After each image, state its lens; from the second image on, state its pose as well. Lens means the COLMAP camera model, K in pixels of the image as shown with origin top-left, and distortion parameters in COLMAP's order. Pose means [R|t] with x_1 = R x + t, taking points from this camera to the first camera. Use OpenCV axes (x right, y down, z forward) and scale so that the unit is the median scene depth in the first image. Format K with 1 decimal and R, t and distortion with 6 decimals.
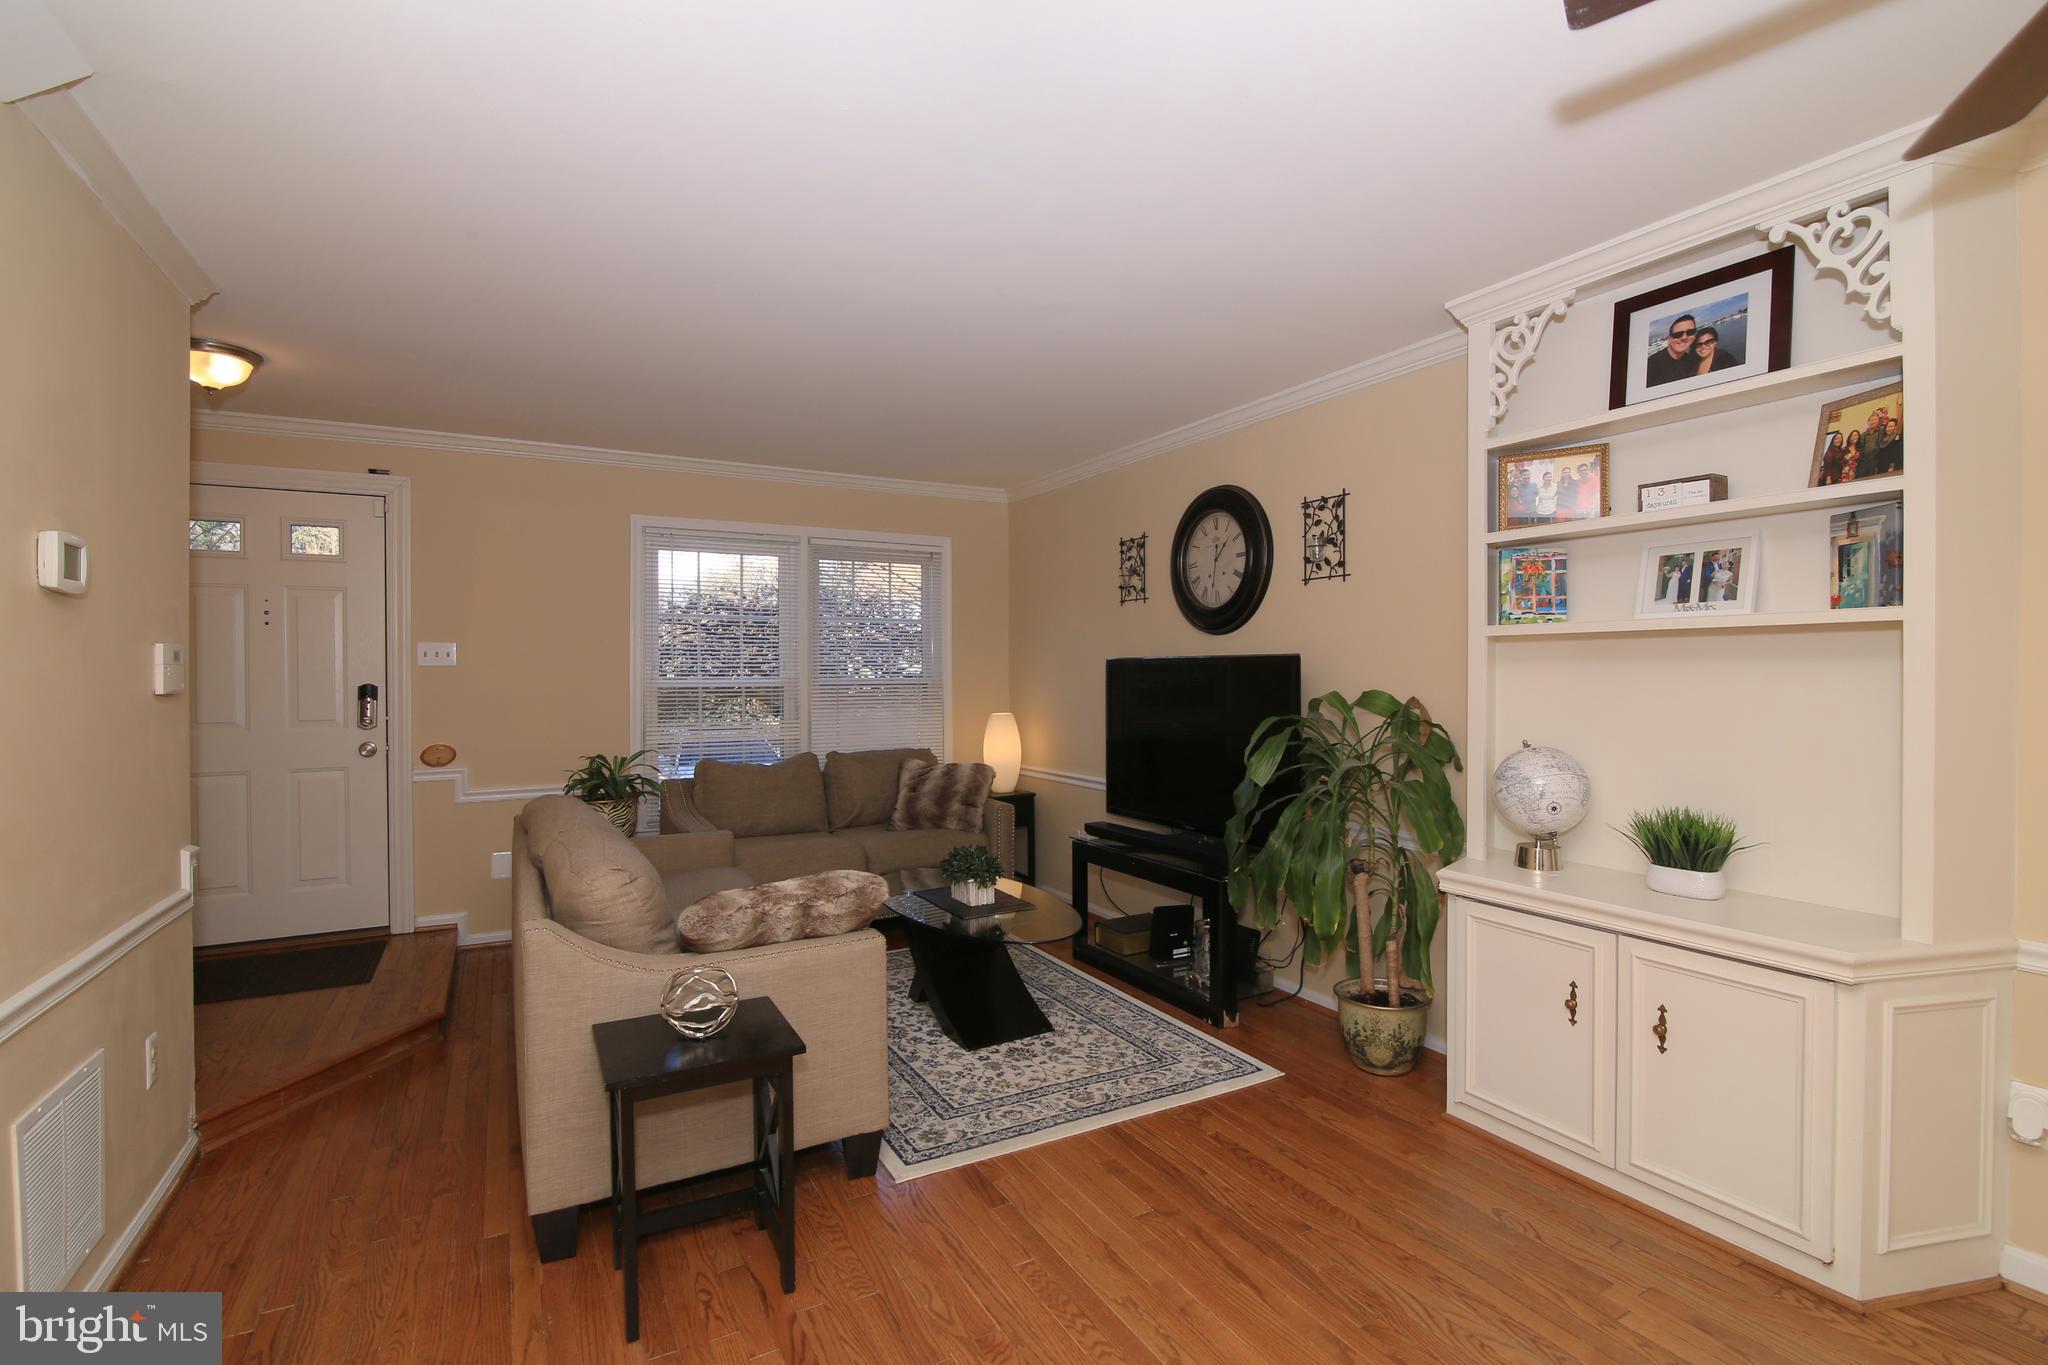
lens RADIAL K [[945.5, 0, 1019.4], [0, 945.5, 702.9], [0, 0, 1]] dist [-0.020670, -0.000002]
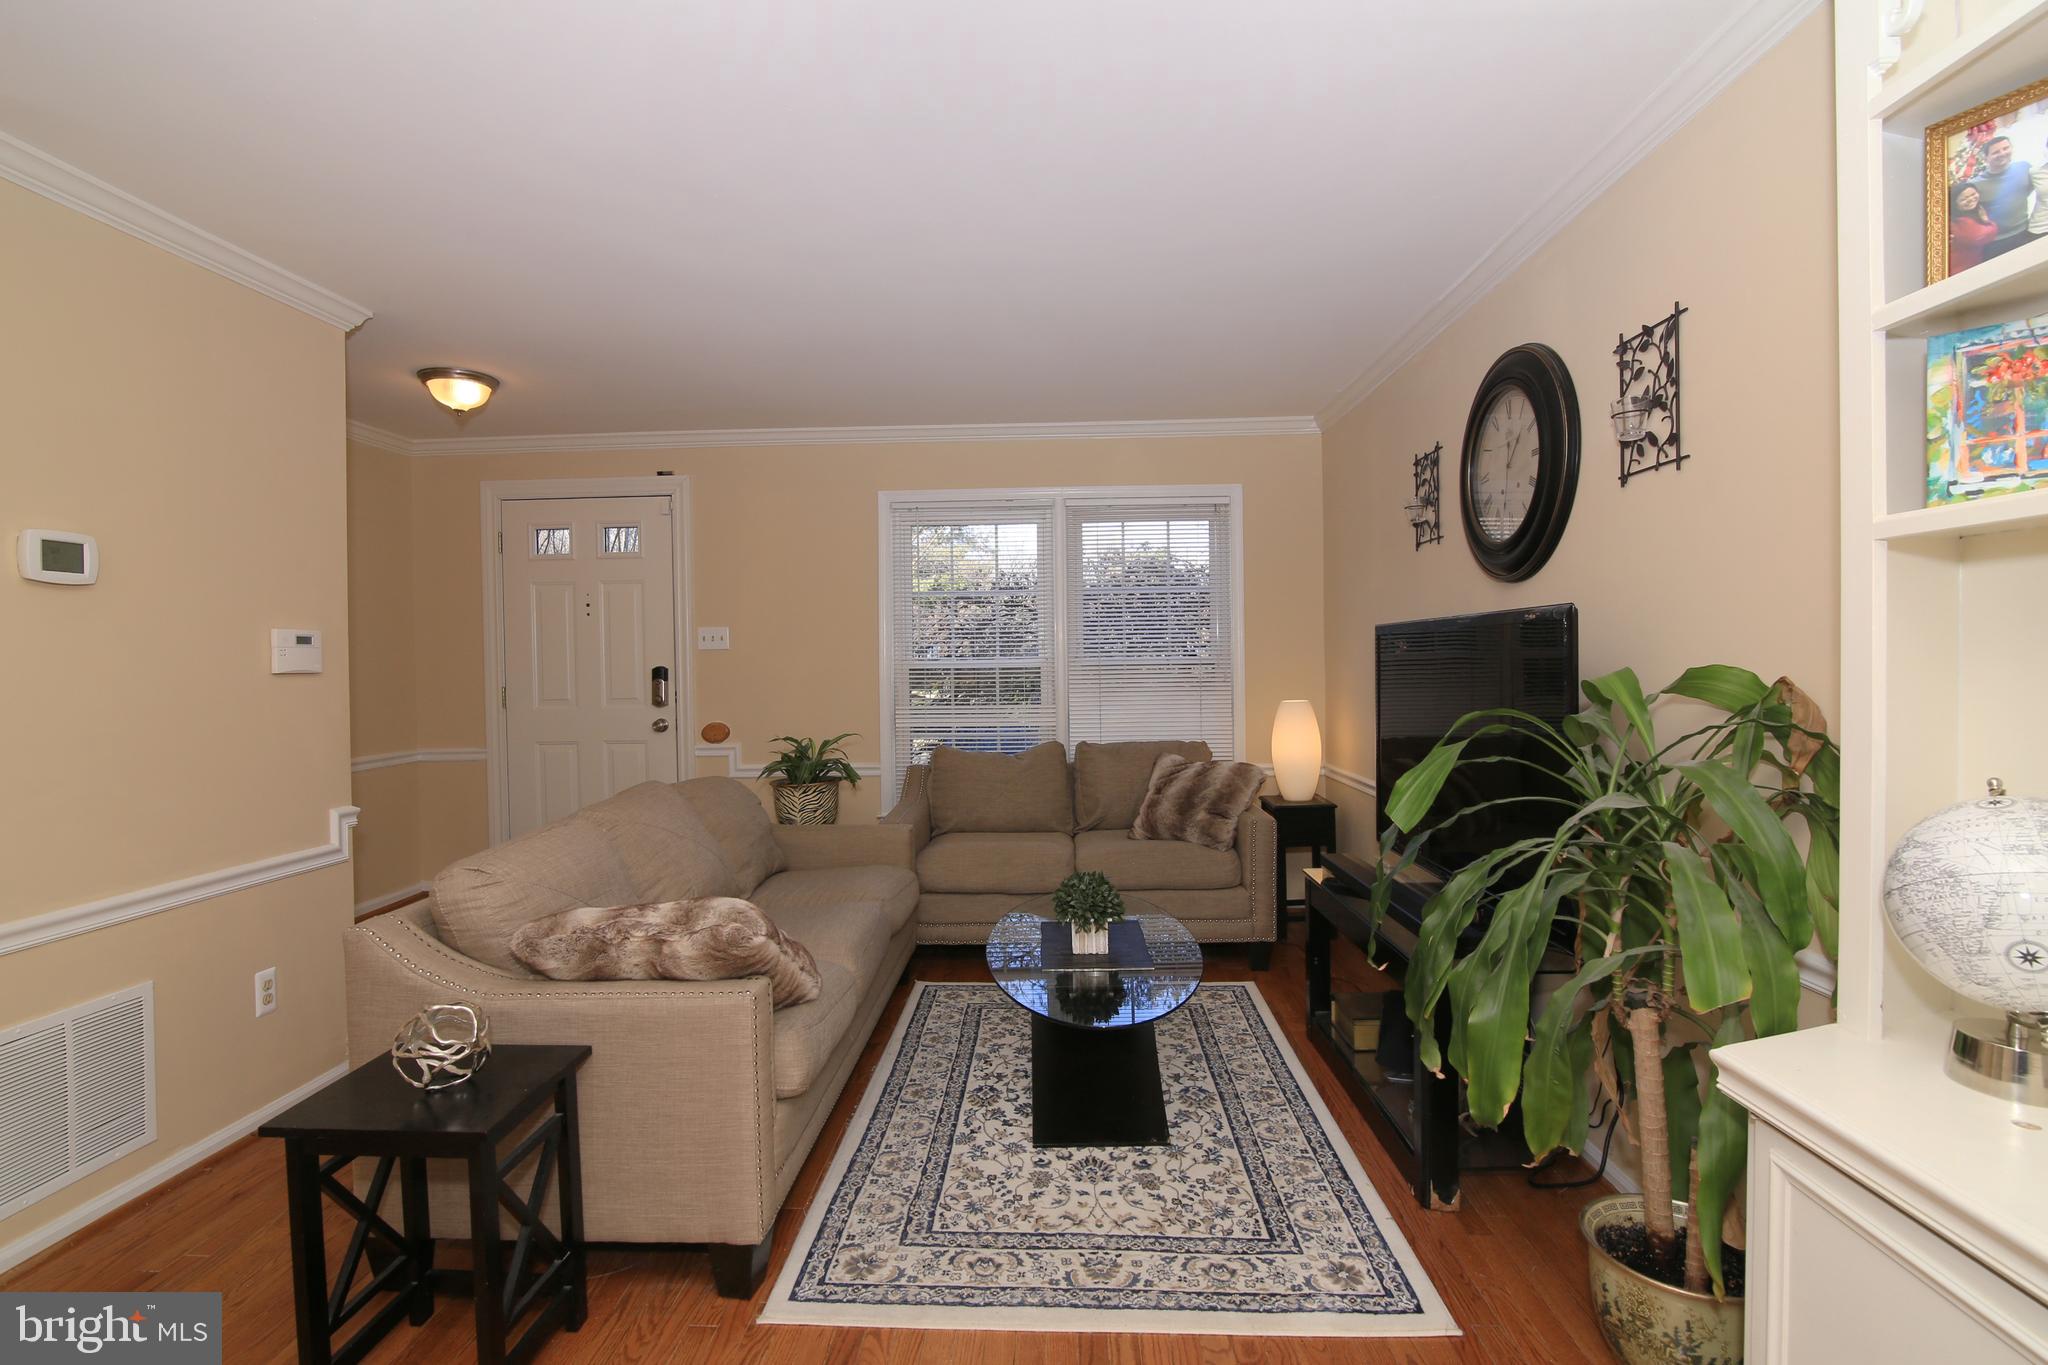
lens RADIAL K [[940.7, 0, 1017.7], [0, 940.7, 694.2], [0, 0, 1]] dist [-0.021460, 0.000520]
pose [[0.854268, 0.009752, -0.519741, 0.325369], [-0.006039, 0.999943, 0.008836, 0.000582], [0.519797, -0.004409, 0.854278, 0.360889]]
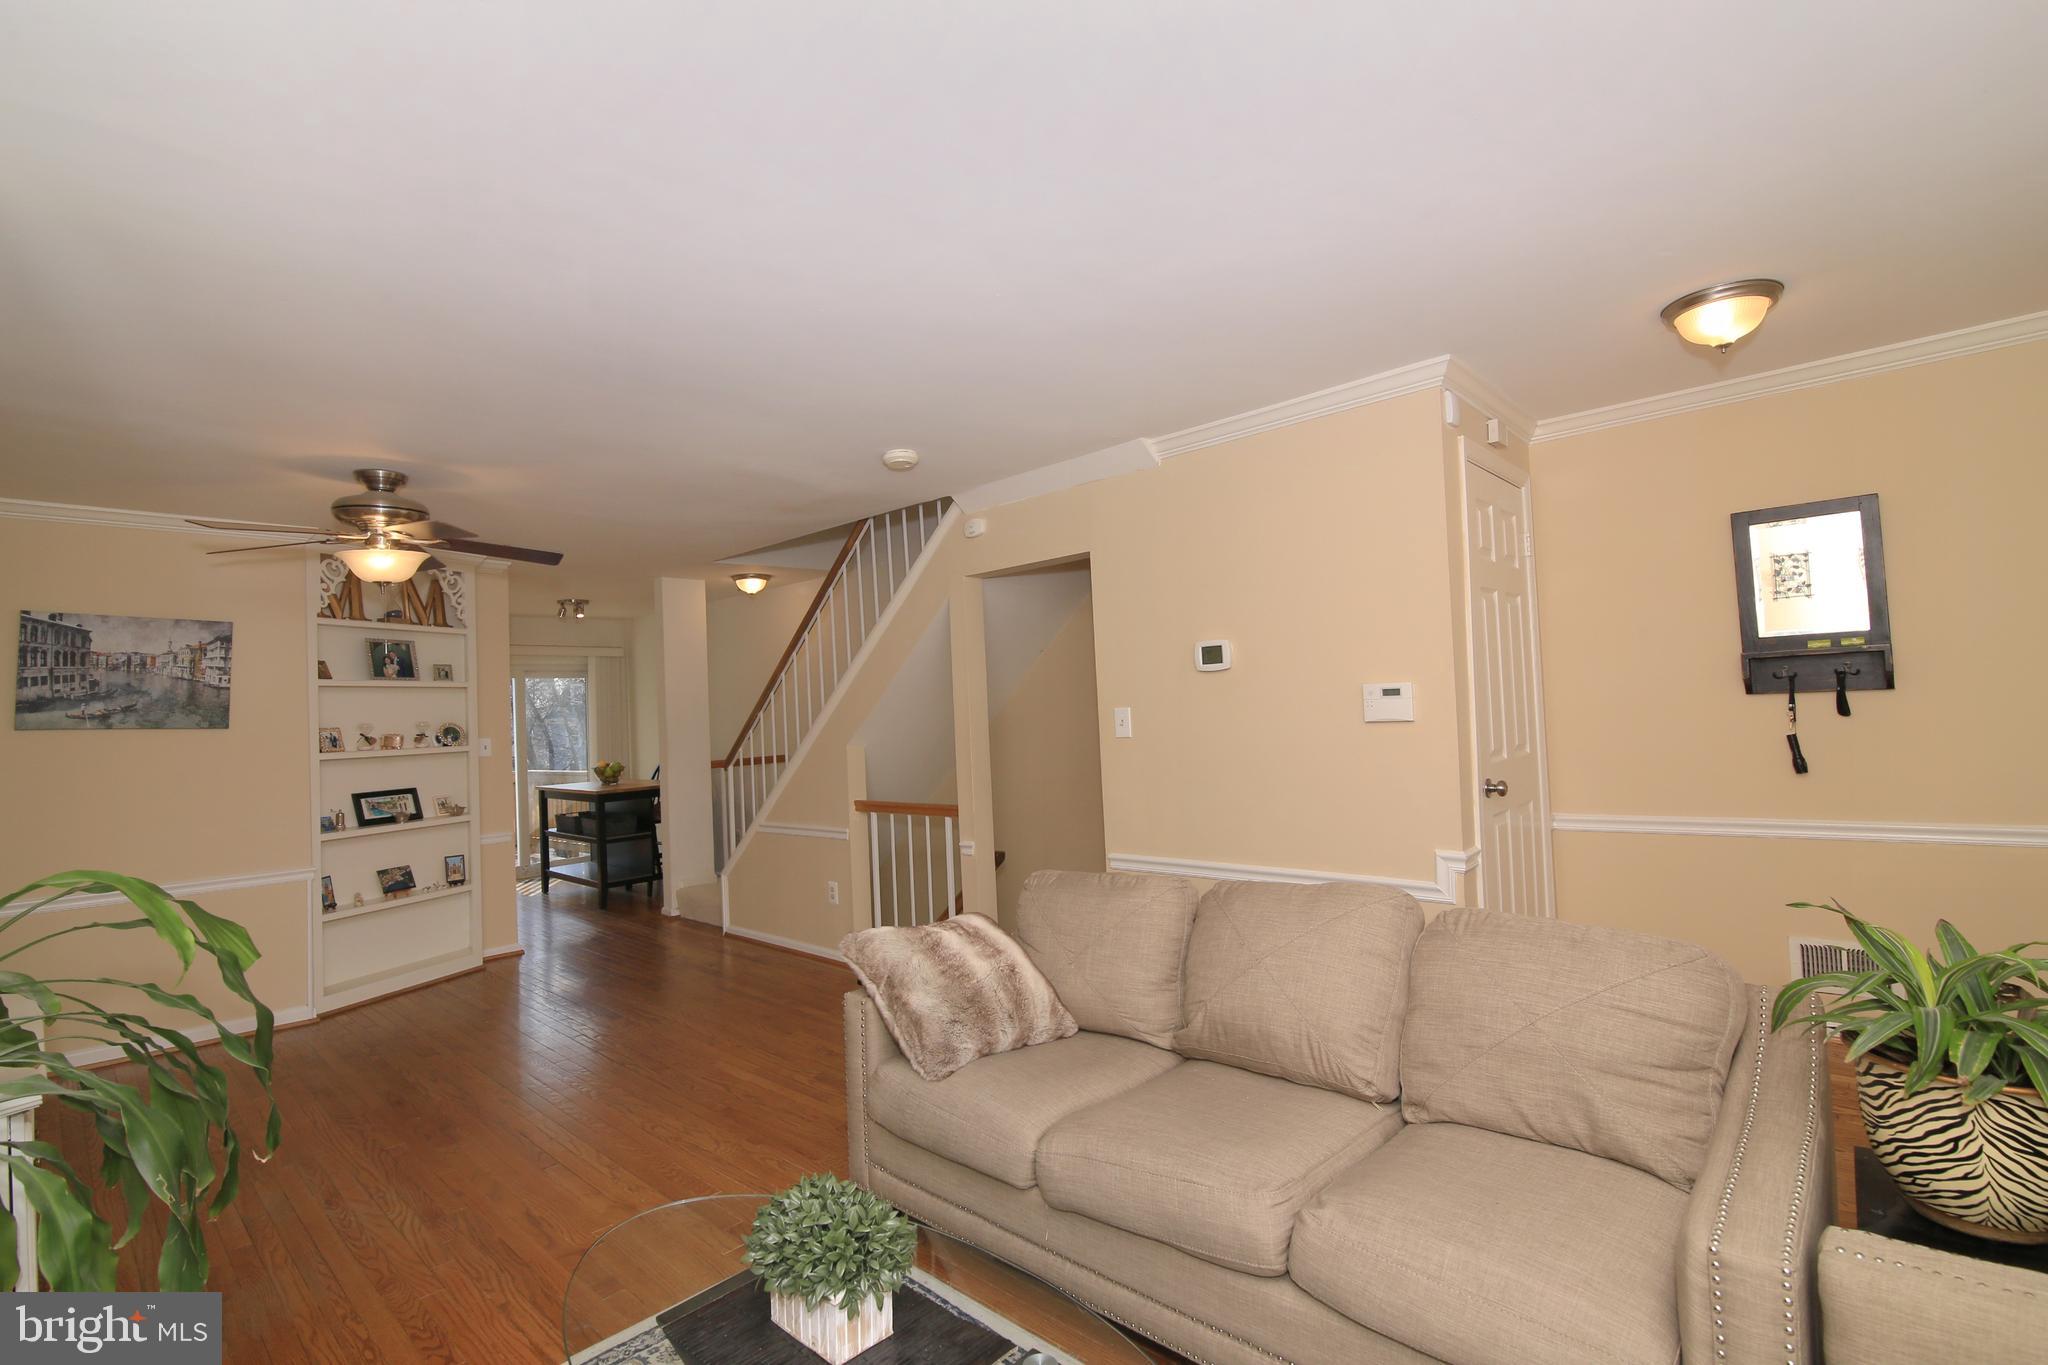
lens RADIAL K [[929.0, 0, 1022.0], [0, 929.0, 698.4], [0, 0, 1]] dist [-0.000122, 0.000112]
pose [[-0.950405, 0.040849, -0.308322, -0.015040], [0.037236, 0.999152, 0.017595, -0.061255], [0.308779, 0.005242, -0.951119, 1.530404]]
